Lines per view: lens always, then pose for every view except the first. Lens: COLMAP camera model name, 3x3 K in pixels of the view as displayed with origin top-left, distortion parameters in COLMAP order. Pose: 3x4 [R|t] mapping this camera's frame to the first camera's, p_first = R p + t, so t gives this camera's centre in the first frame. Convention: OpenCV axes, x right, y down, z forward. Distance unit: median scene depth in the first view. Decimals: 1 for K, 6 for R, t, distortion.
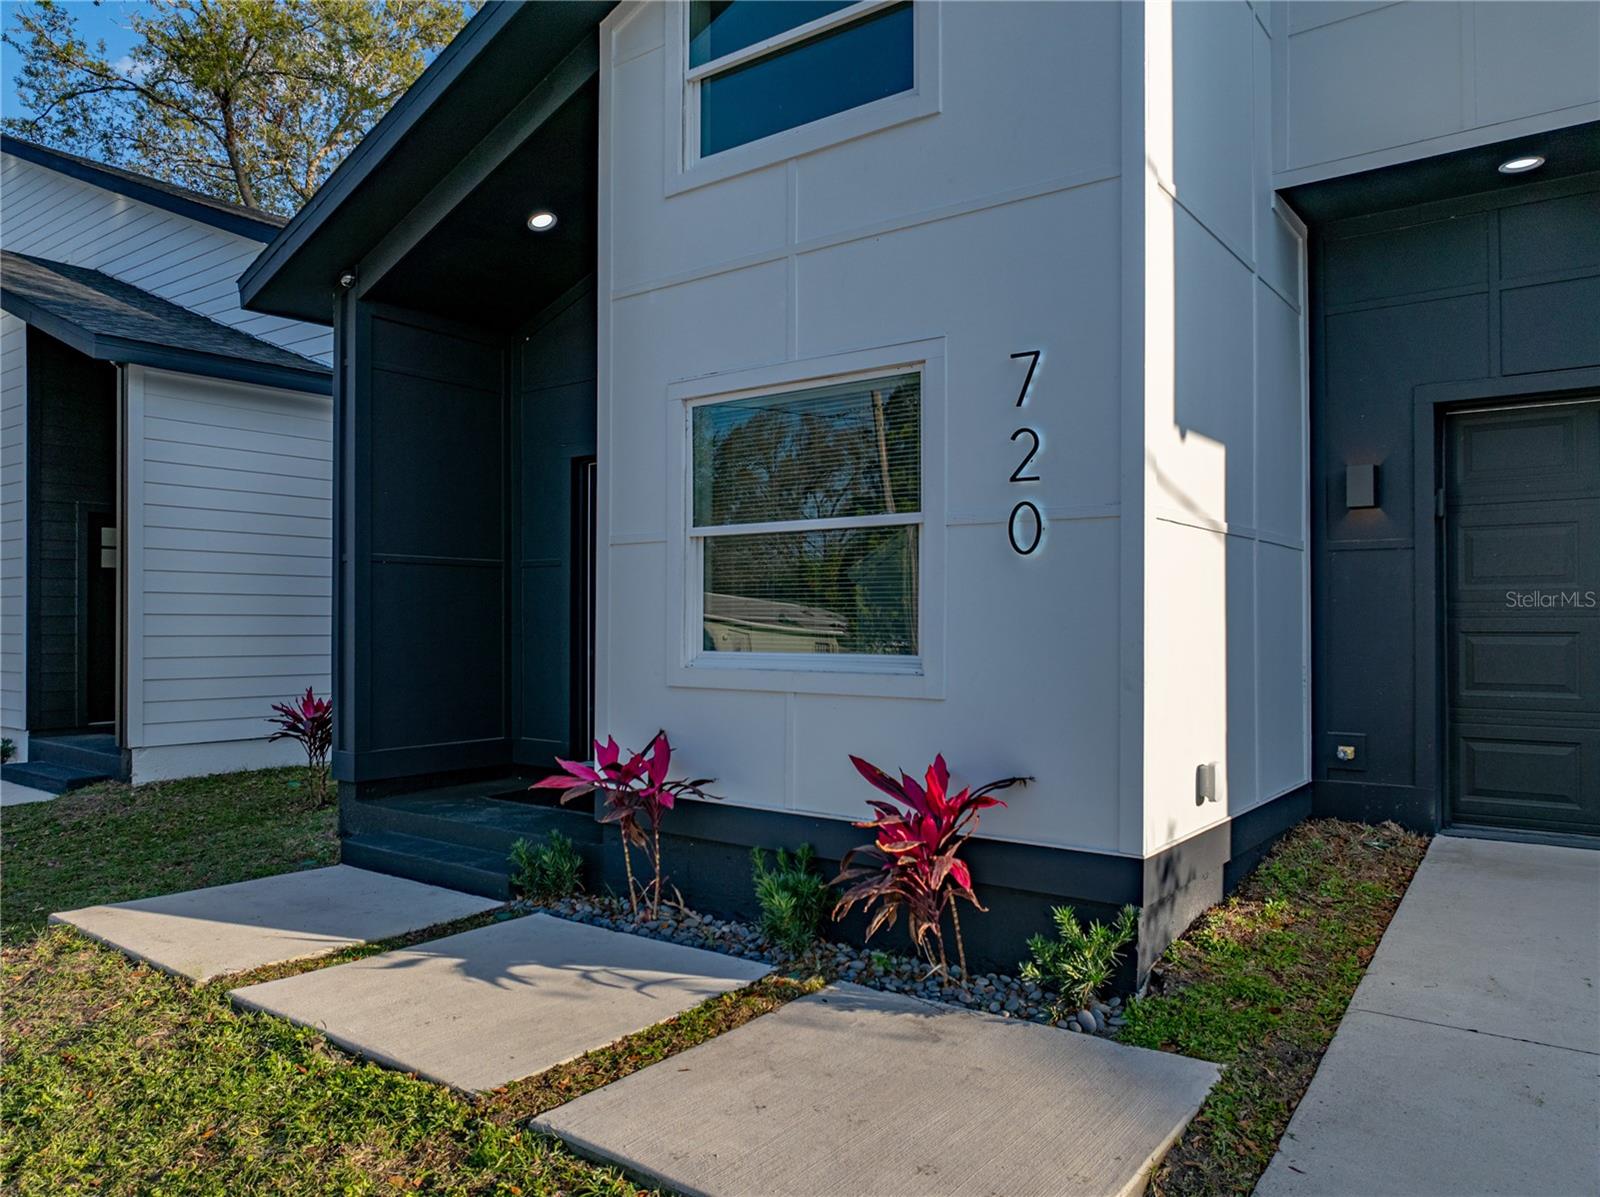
lens RADIAL K [[1136.7, 0, 800.7], [0, 1136.7, 608.4], [0, 0, 1]] dist [-0.036575, 0.025149]
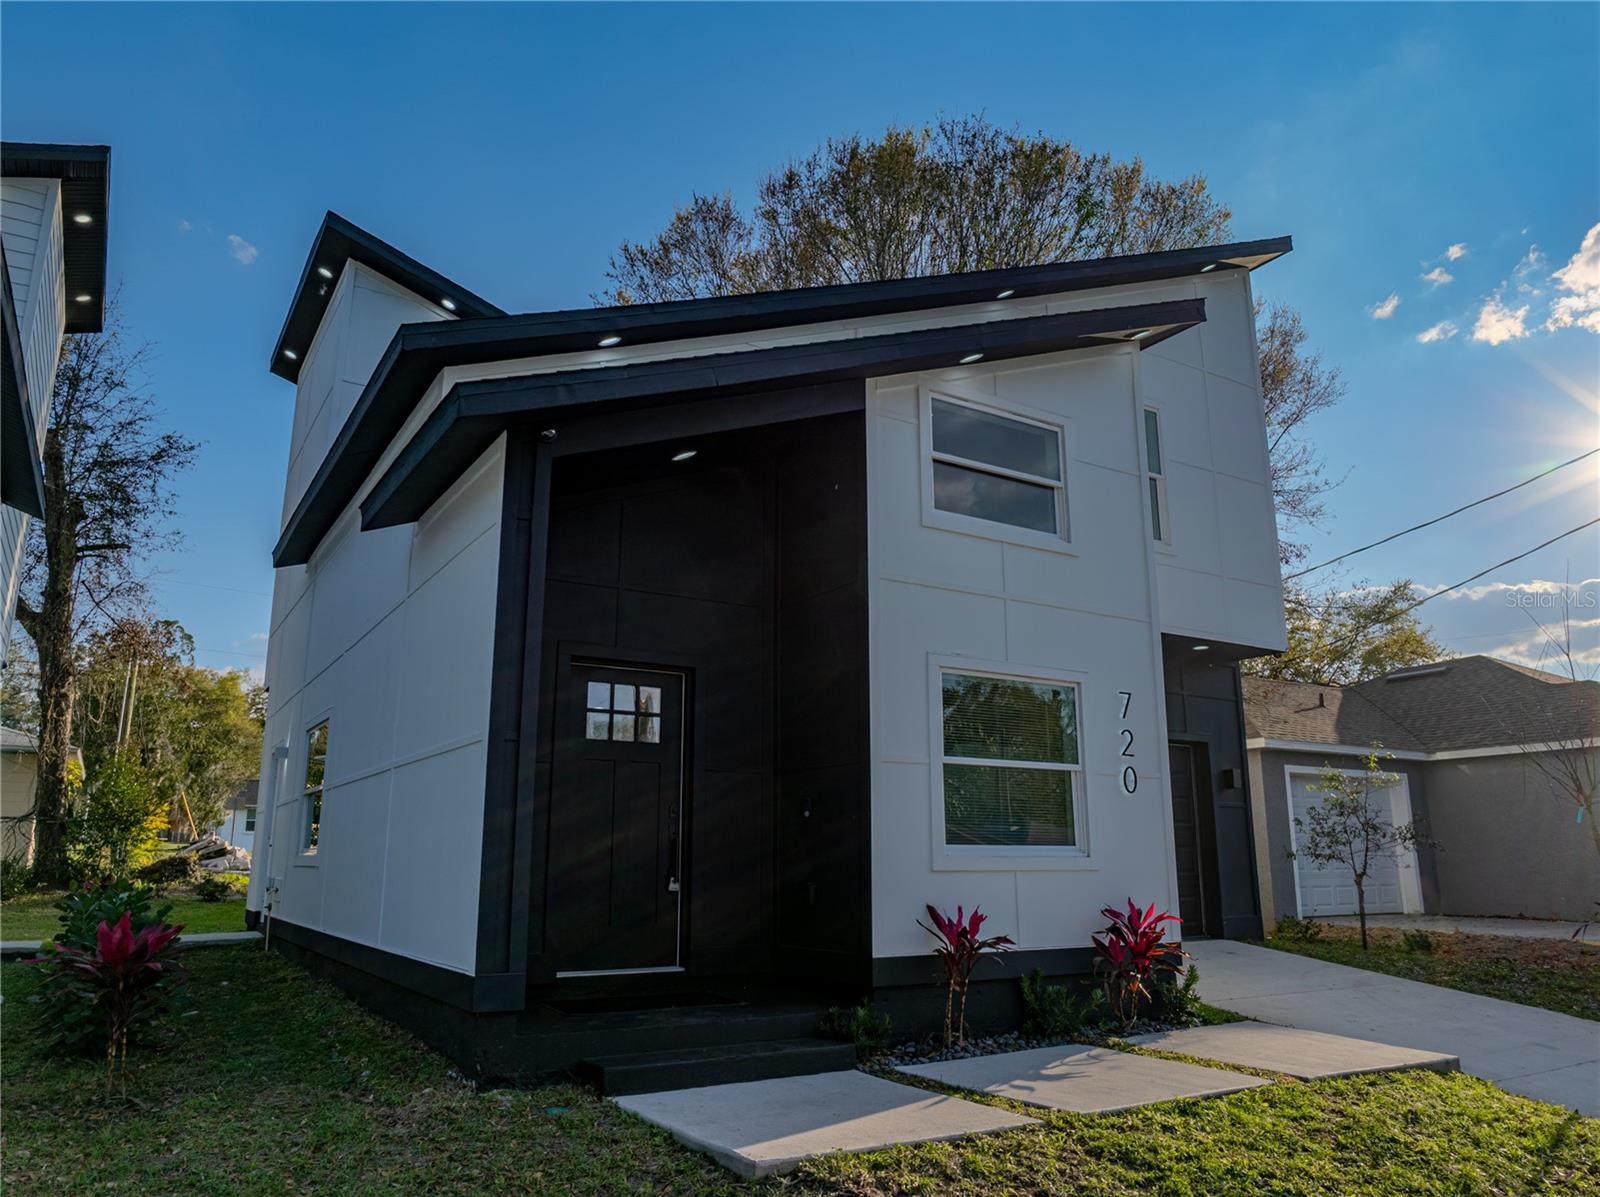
lens RADIAL K [[1122.1, 0, 800.0], [0, 1122.1, 598.5], [0, 0, 1]] dist [-0.042258, 0.030722]
pose [[0.359812, 0.217413, 0.907341, -1.661933], [-0.010078, 0.973321, -0.229226, 0.067279], [-0.932971, 0.073334, 0.352403, 0.735746]]
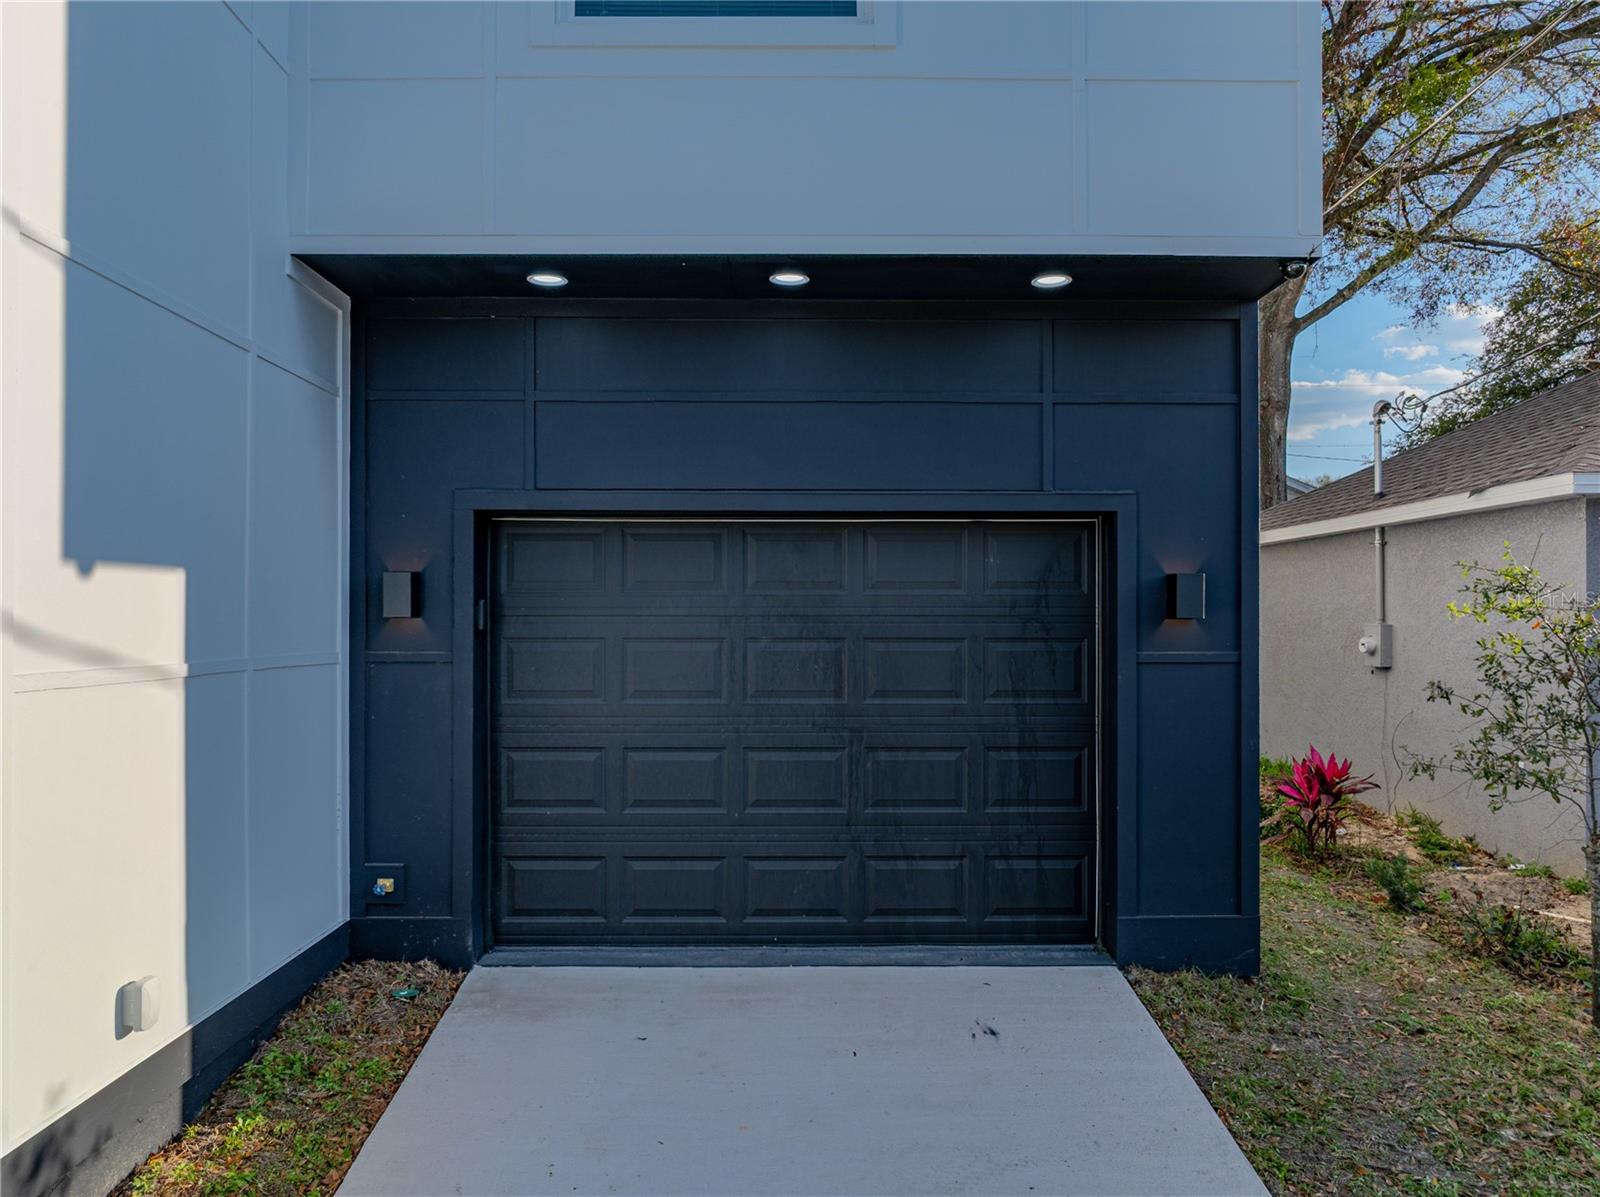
lens RADIAL K [[1126.4, 0, 797.2], [0, 1126.4, 616.1], [0, 0, 1]] dist [-0.032314, 0.006677]
pose [[0.789116, 0.003318, 0.614235, 0.233052], [-0.006481, 0.999975, 0.002924, -0.115101], [-0.614209, -0.006288, 0.789118, 0.104544]]
